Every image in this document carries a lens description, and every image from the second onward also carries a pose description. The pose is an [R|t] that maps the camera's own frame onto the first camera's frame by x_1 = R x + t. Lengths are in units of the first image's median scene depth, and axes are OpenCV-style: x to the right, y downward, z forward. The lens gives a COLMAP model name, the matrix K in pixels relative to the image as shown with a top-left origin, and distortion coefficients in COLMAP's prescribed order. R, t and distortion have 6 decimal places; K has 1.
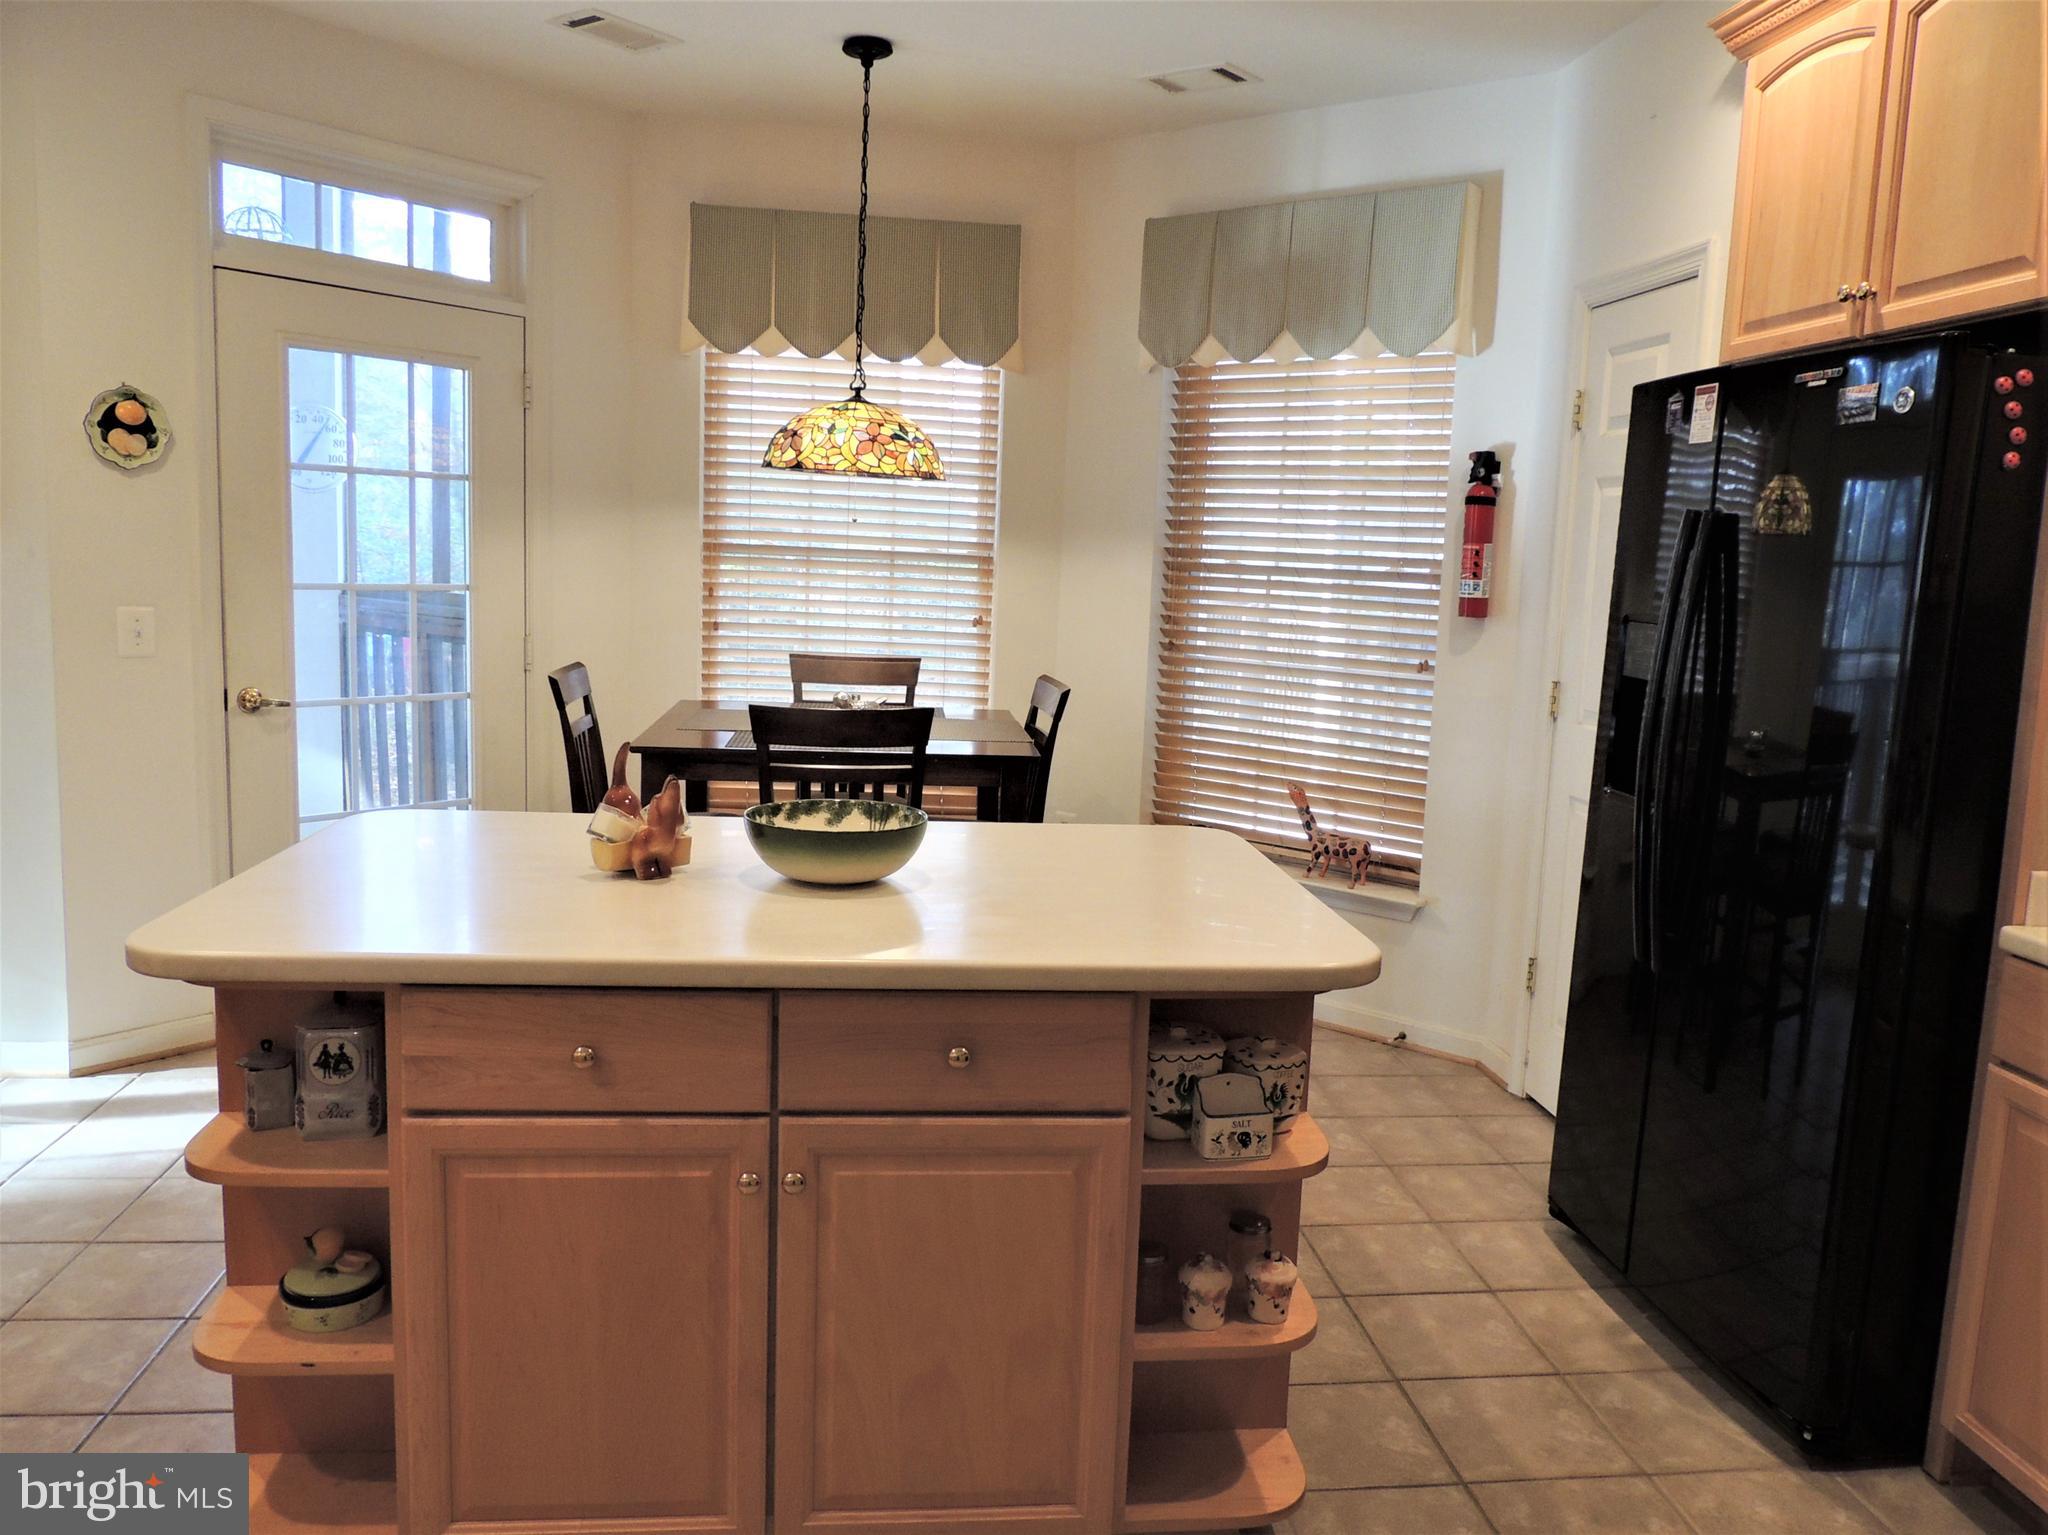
lens RADIAL K [[1543.2, 0, 1024.0], [0, 1543.2, 767.5], [0, 0, 1]] dist [-0.009302, -0.006147]
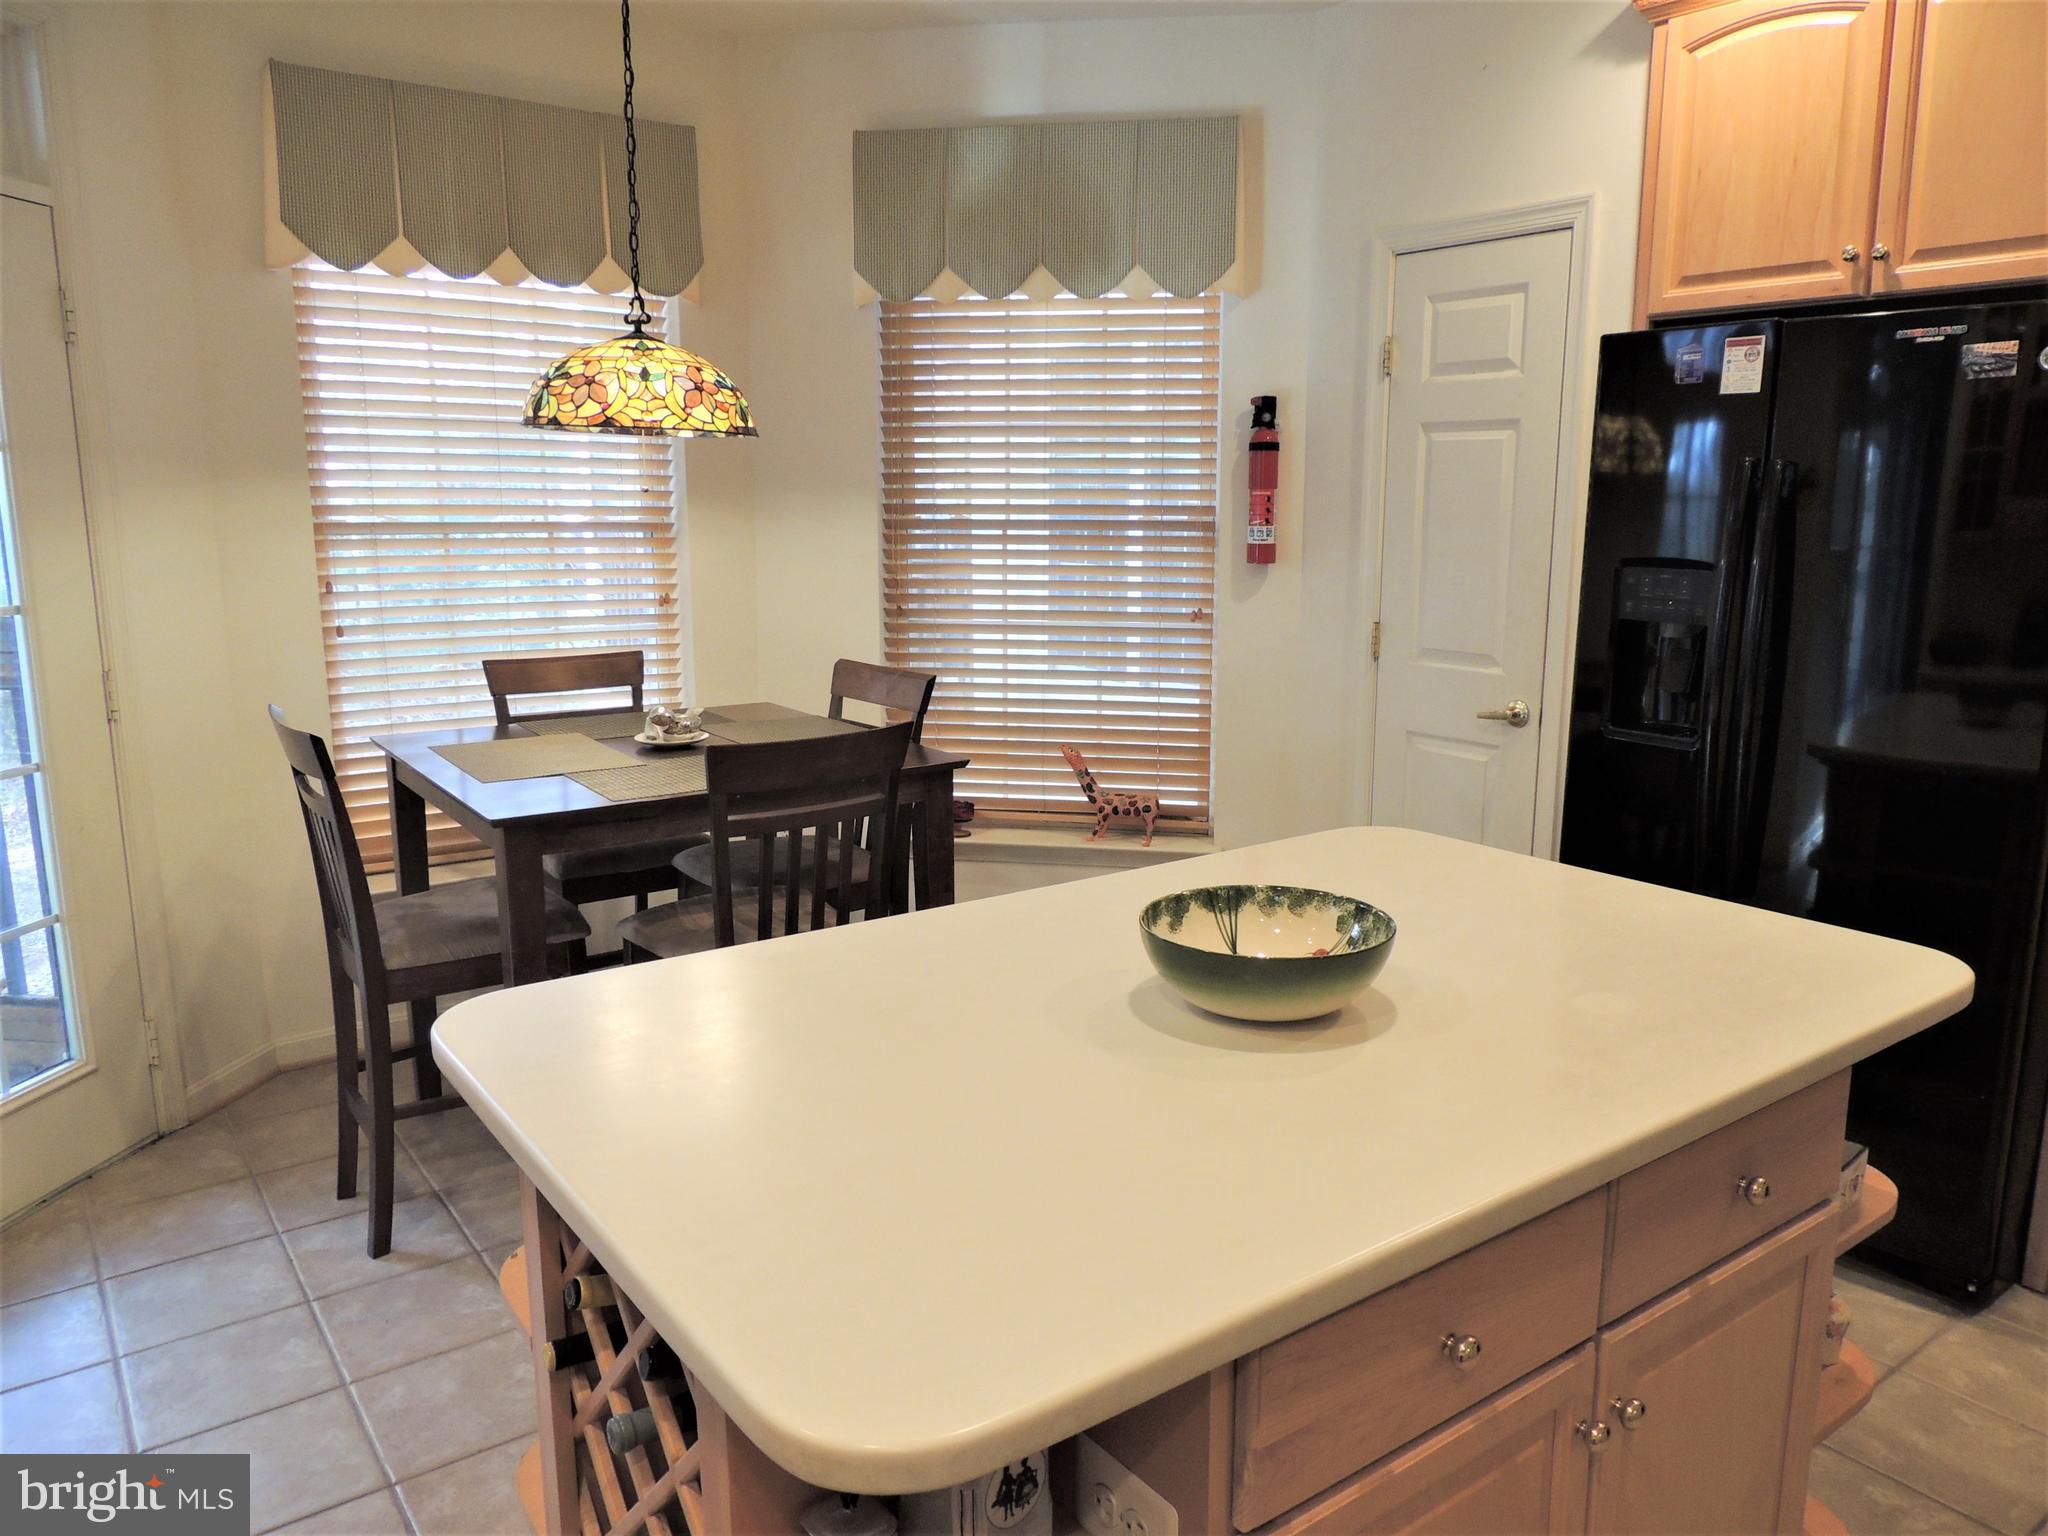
lens RADIAL K [[1466.8, 0, 1024.0], [0, 1466.8, 768.0], [0, 0, 1]] dist [-0.001790, -0.016314]
pose [[0.867195, -0.129051, 0.480956, -0.296192], [0.103218, 0.991443, 0.079915, -0.053149], [-0.487153, -0.019659, 0.873095, 0.219408]]
